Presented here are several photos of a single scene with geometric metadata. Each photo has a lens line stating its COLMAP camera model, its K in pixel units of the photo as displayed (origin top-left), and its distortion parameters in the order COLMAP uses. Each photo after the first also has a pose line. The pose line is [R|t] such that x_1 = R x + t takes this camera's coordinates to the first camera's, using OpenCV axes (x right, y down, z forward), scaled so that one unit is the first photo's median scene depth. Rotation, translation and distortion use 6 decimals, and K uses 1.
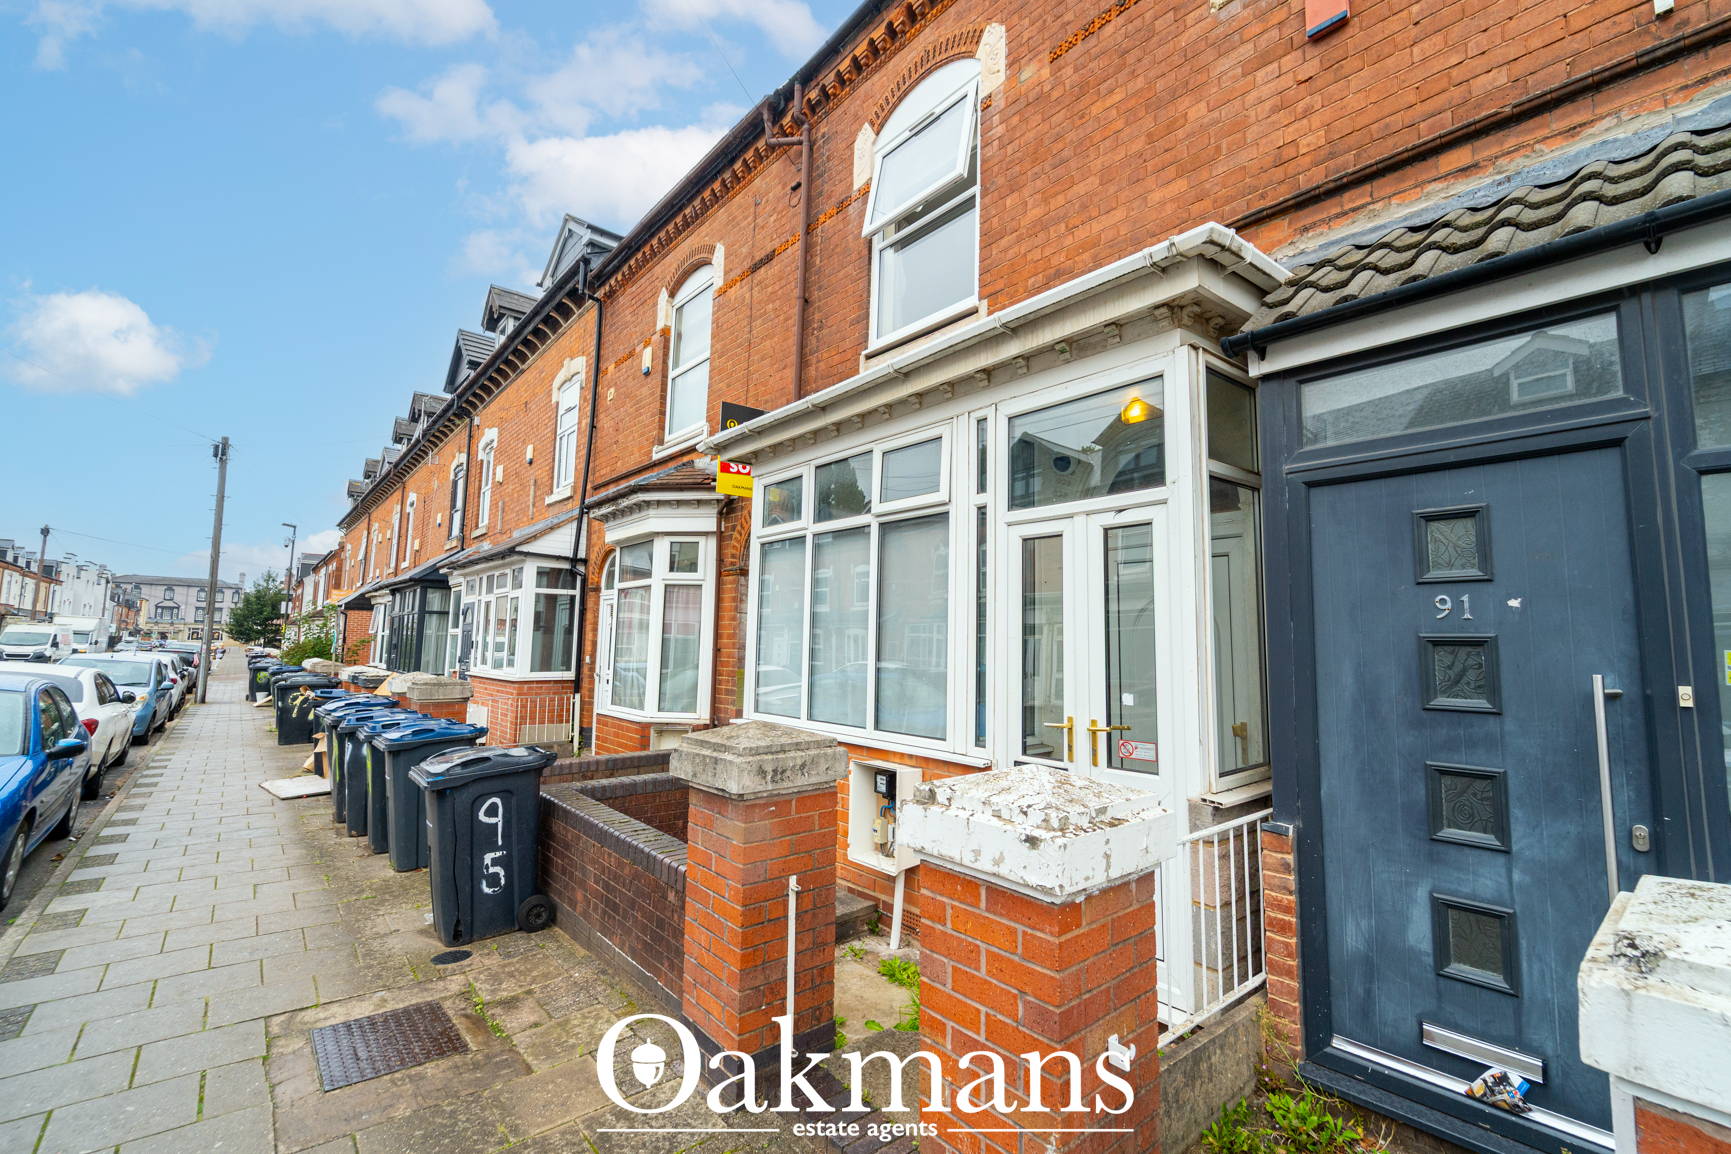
lens RADIAL K [[727.8, 0, 863.8], [0, 727.8, 574.3], [0, 0, 1]] dist [0.002719, -0.002367]
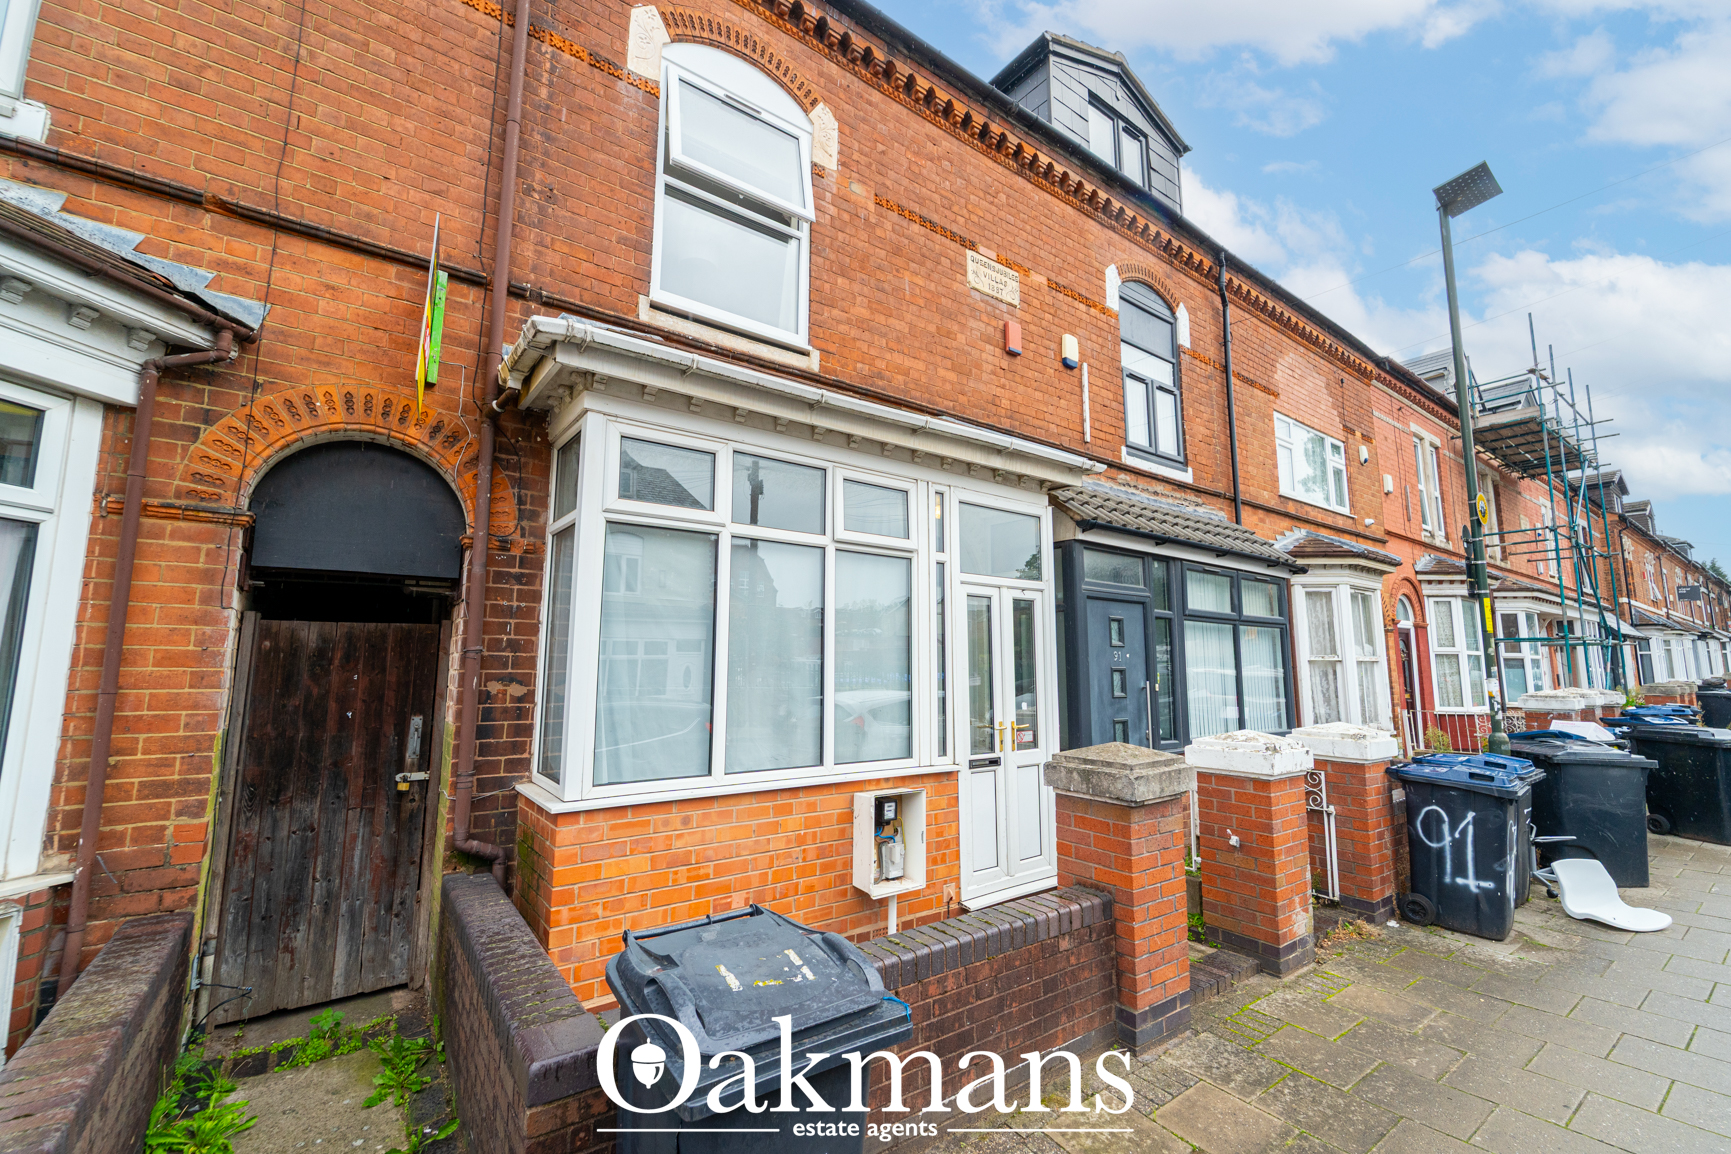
lens RADIAL K [[727.8, 0, 856.7], [0, 727.8, 574.7], [0, 0, 1]] dist [0.002719, -0.002367]
pose [[0.072520, 0.112141, 0.991043, -1.005840], [-0.101631, 0.989317, -0.104509, 0.067151], [-0.992175, -0.093142, 0.083143, 0.961152]]
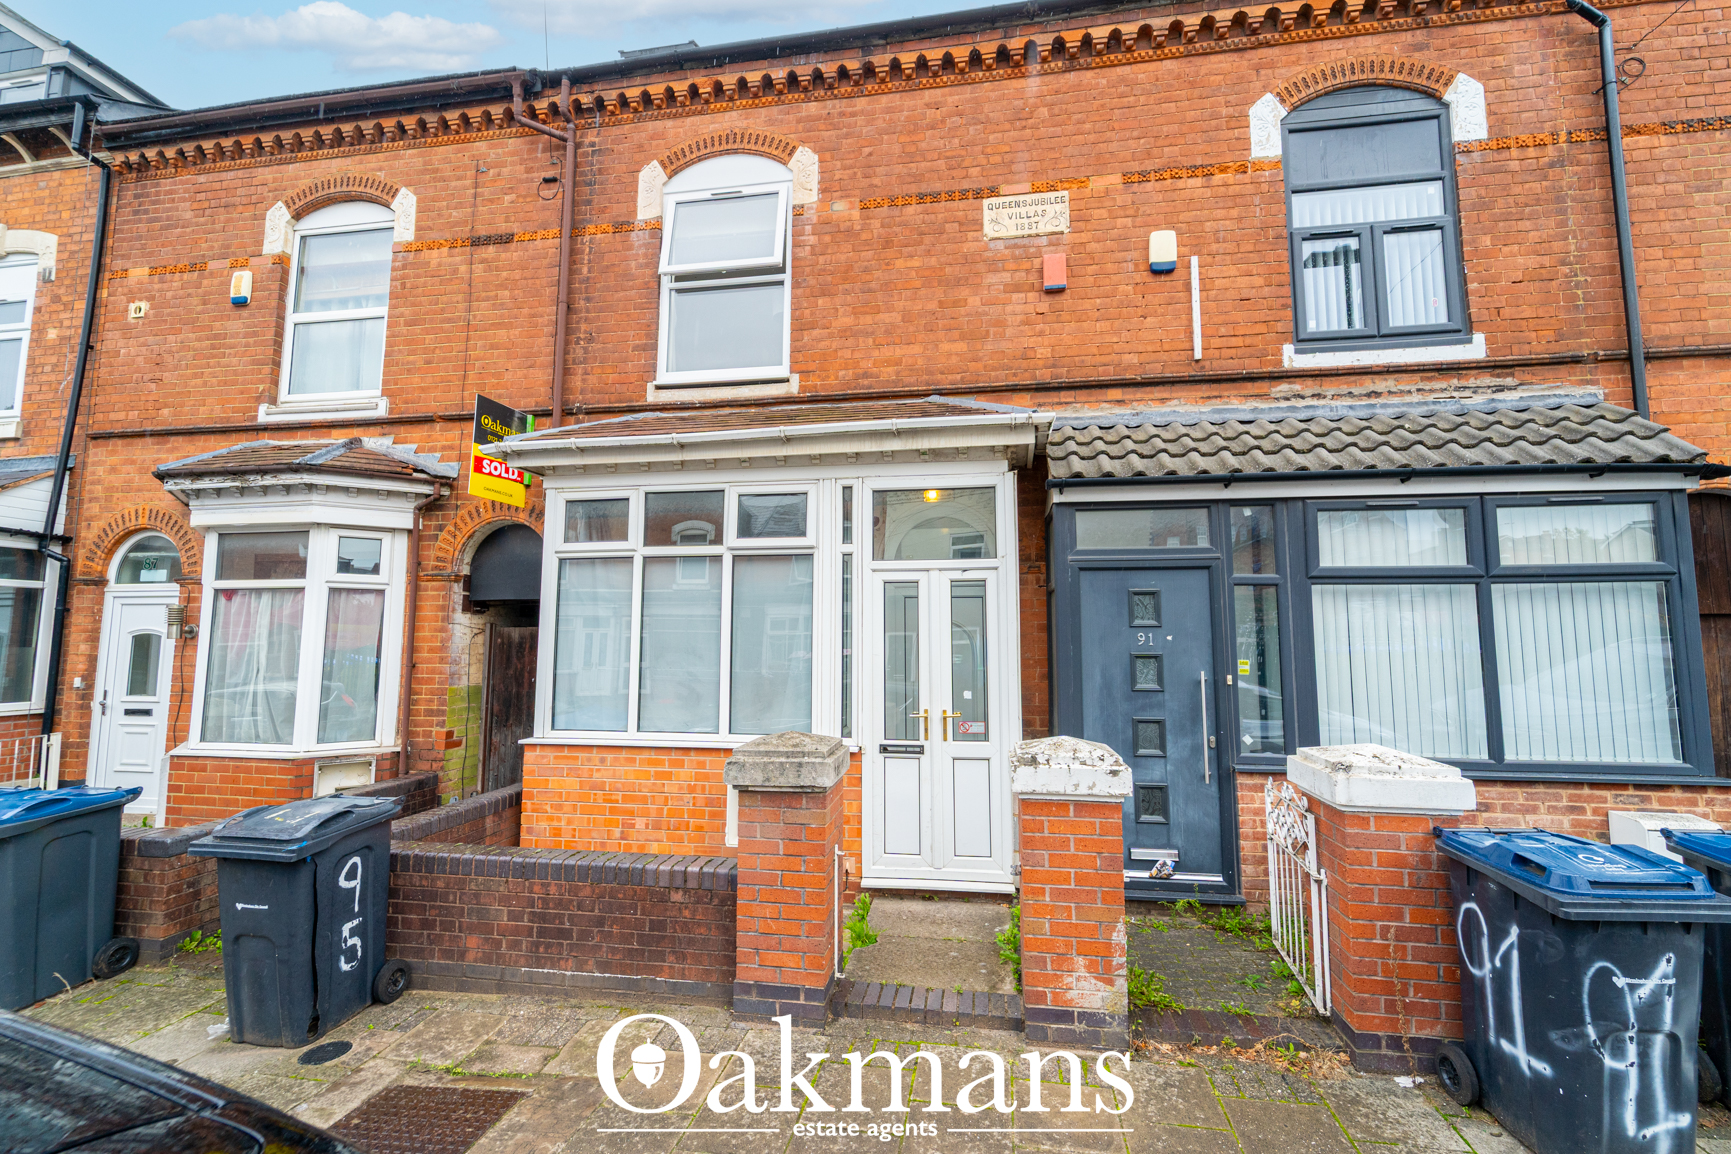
lens RADIAL K [[727.8, 0, 860.1], [0, 727.8, 575.1], [0, 0, 1]] dist [0.002719, -0.002367]
pose [[0.766874, 0.041701, 0.640442, -0.609160], [-0.050059, 0.998733, -0.005088, -0.046191], [-0.639843, -0.028158, 0.767990, -0.019381]]
